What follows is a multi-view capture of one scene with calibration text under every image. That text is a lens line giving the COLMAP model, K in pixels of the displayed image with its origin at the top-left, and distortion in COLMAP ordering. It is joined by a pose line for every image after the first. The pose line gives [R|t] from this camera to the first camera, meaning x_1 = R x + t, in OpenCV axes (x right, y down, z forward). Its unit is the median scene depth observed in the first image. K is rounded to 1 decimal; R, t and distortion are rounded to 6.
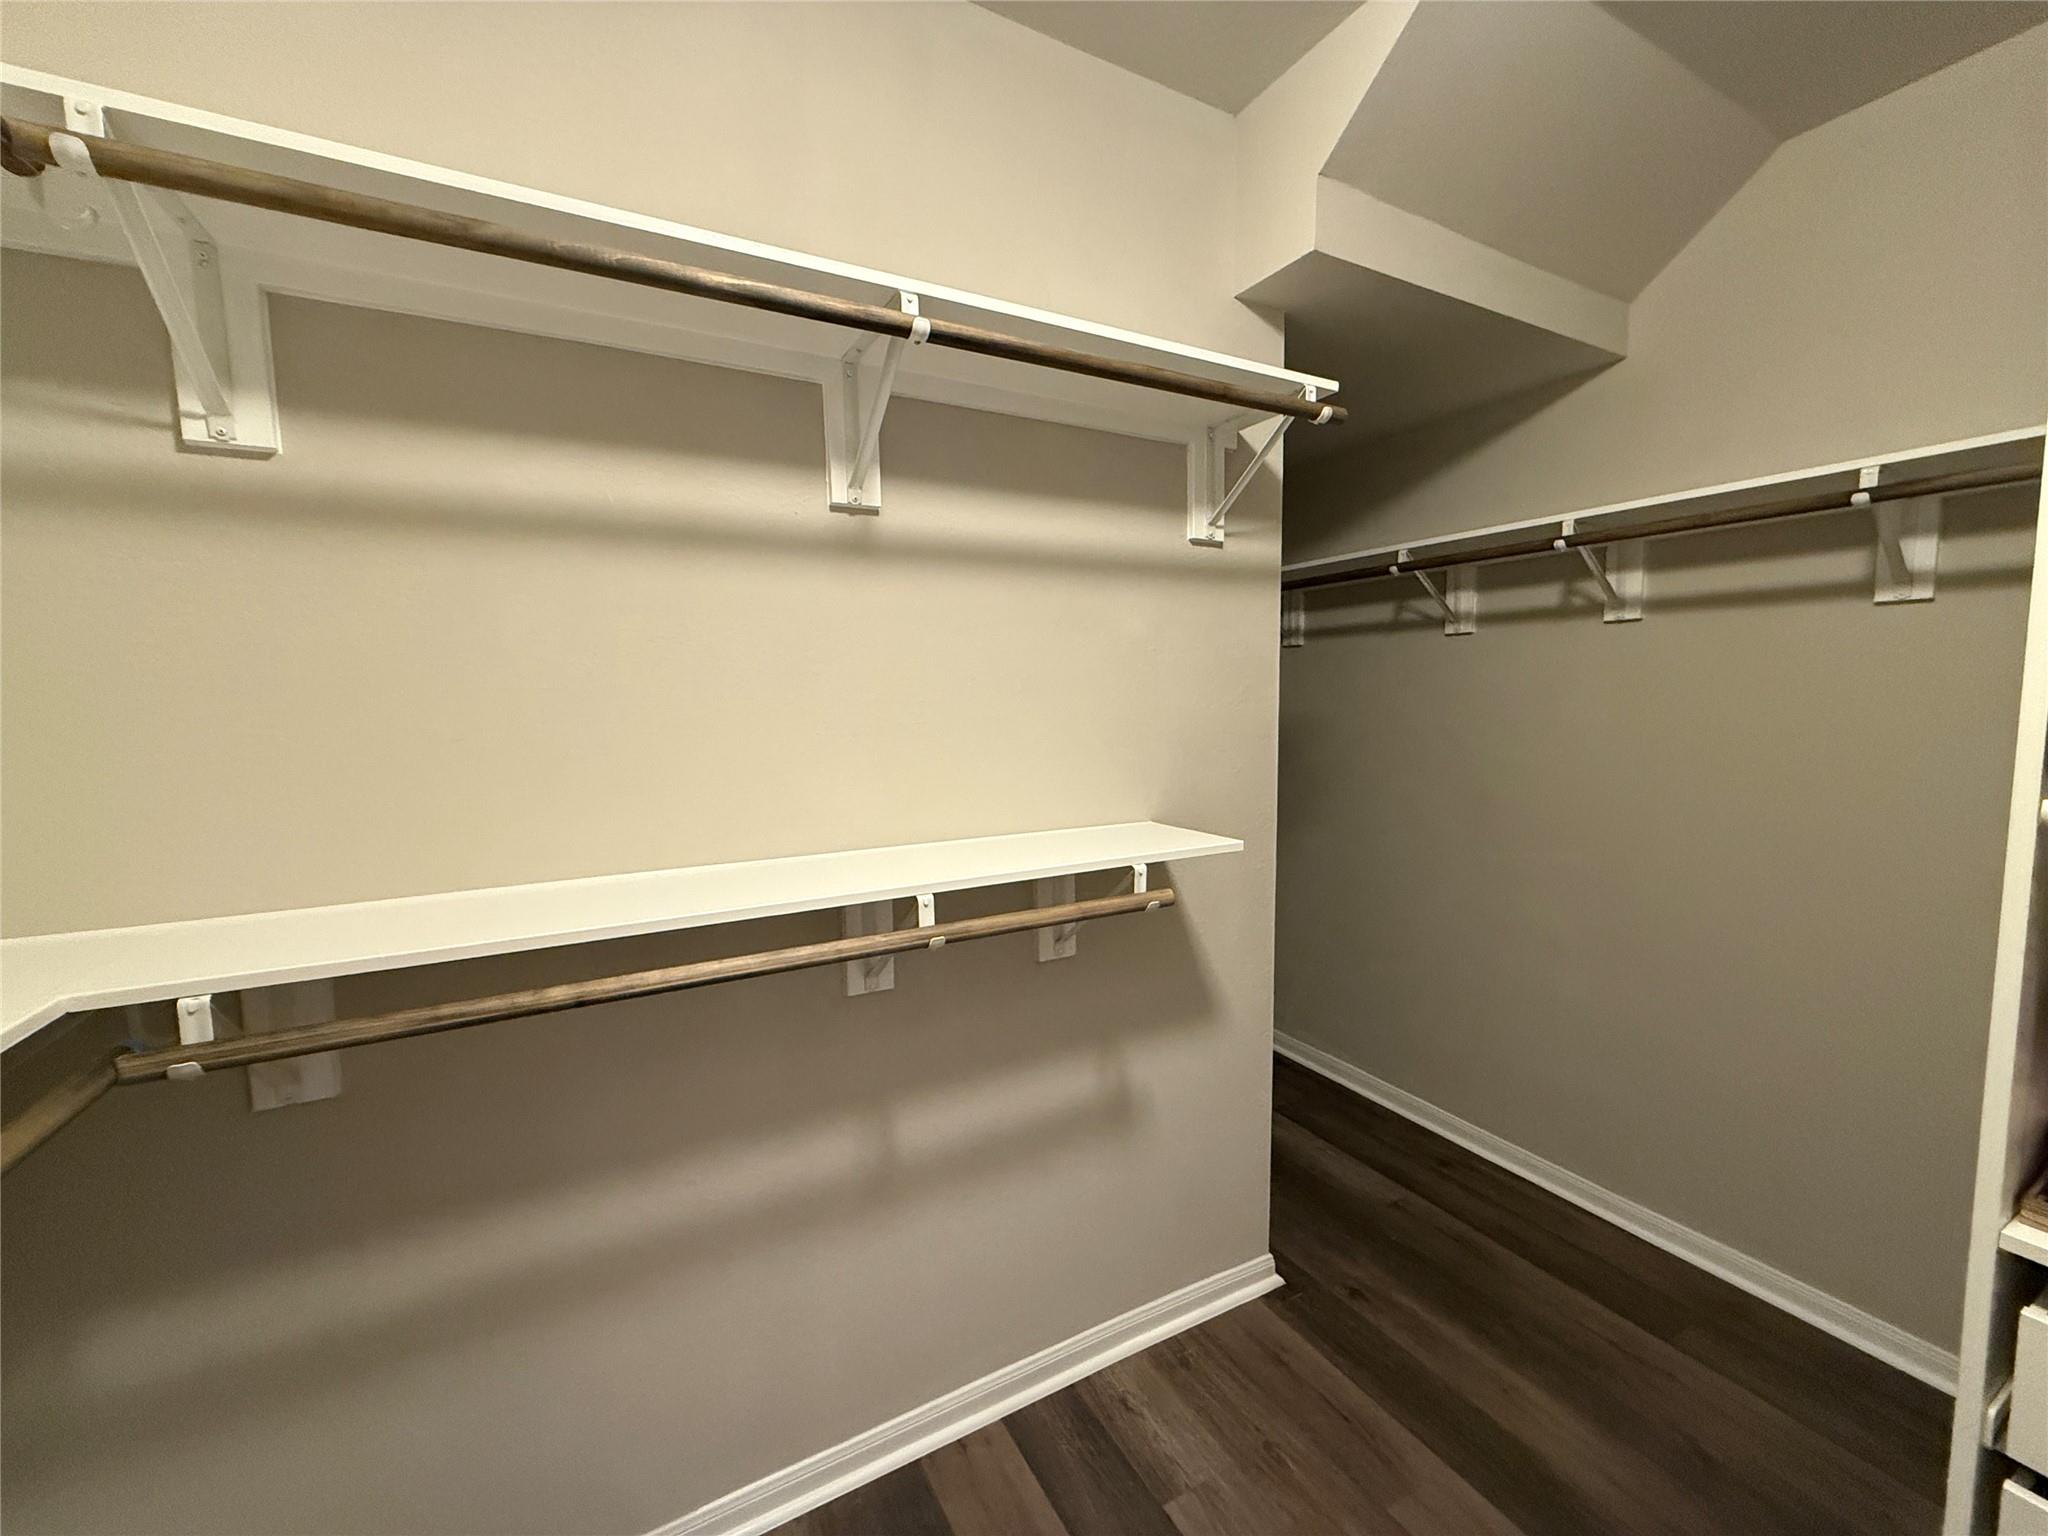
lens RADIAL K [[817.6, 0, 1024.0], [0, 817.6, 768.0], [0, 0, 1]] dist [-0.000215, 0.000016]
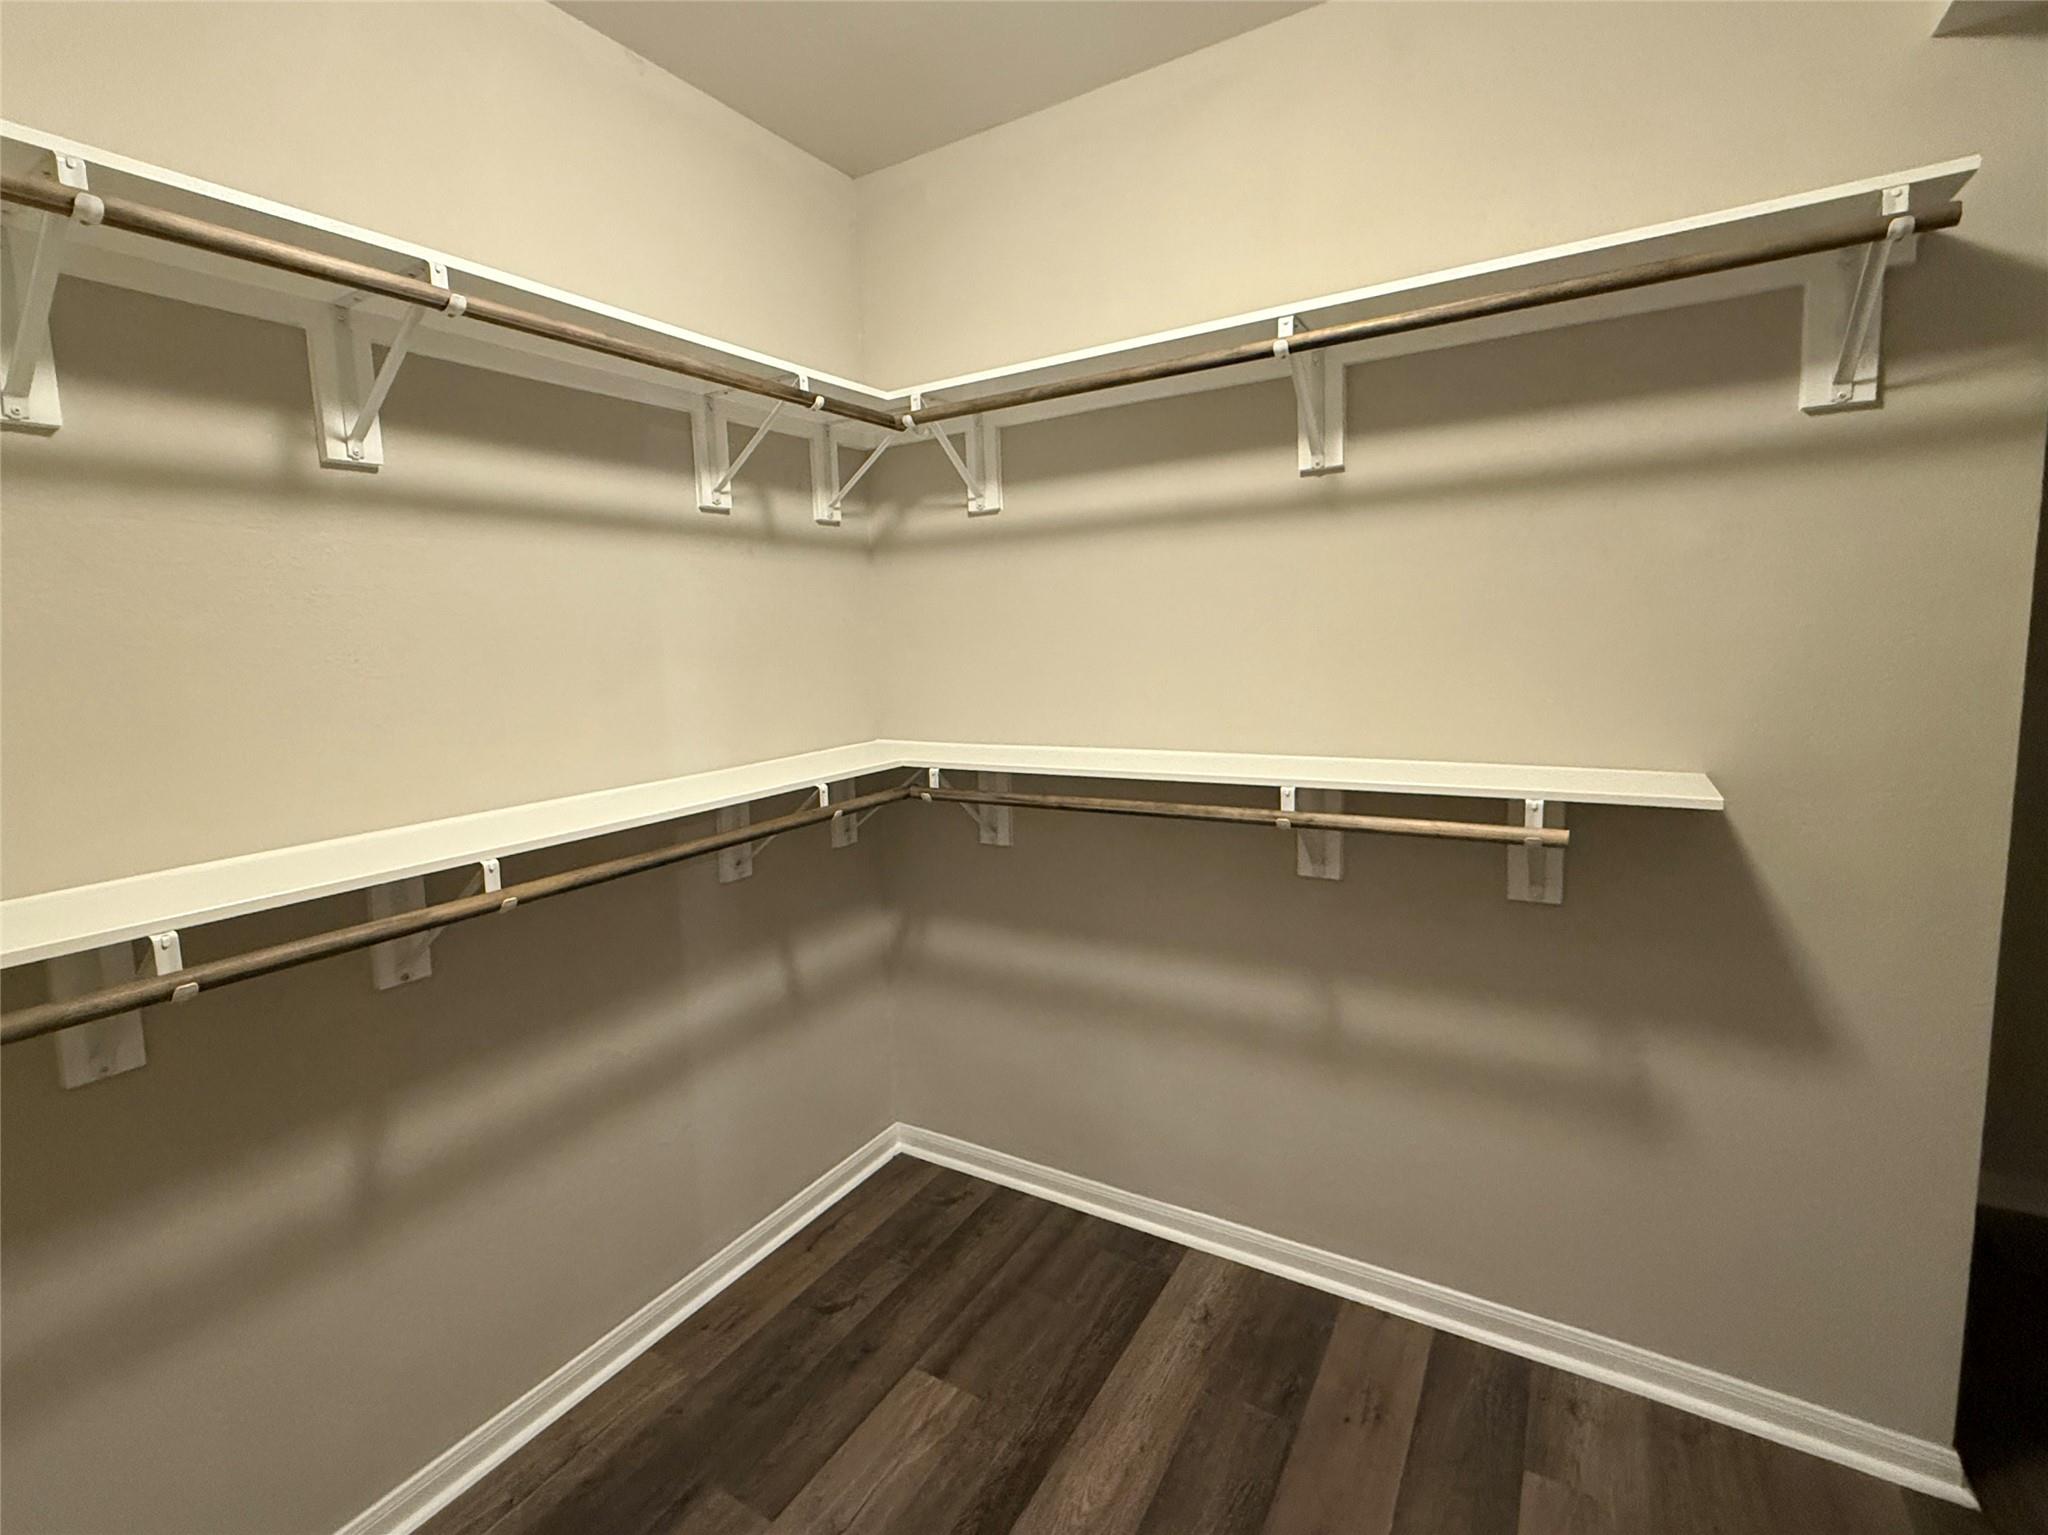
lens RADIAL K [[950.4, 0, 1024.0], [0, 950.4, 767.5], [0, 0, 1]] dist [0.000520, 0.000092]
pose [[0.513908, 0.102986, -0.851641, 0.795935], [-0.059231, 0.994658, 0.084539, 0.024313], [0.855798, 0.006998, 0.517263, -0.089905]]
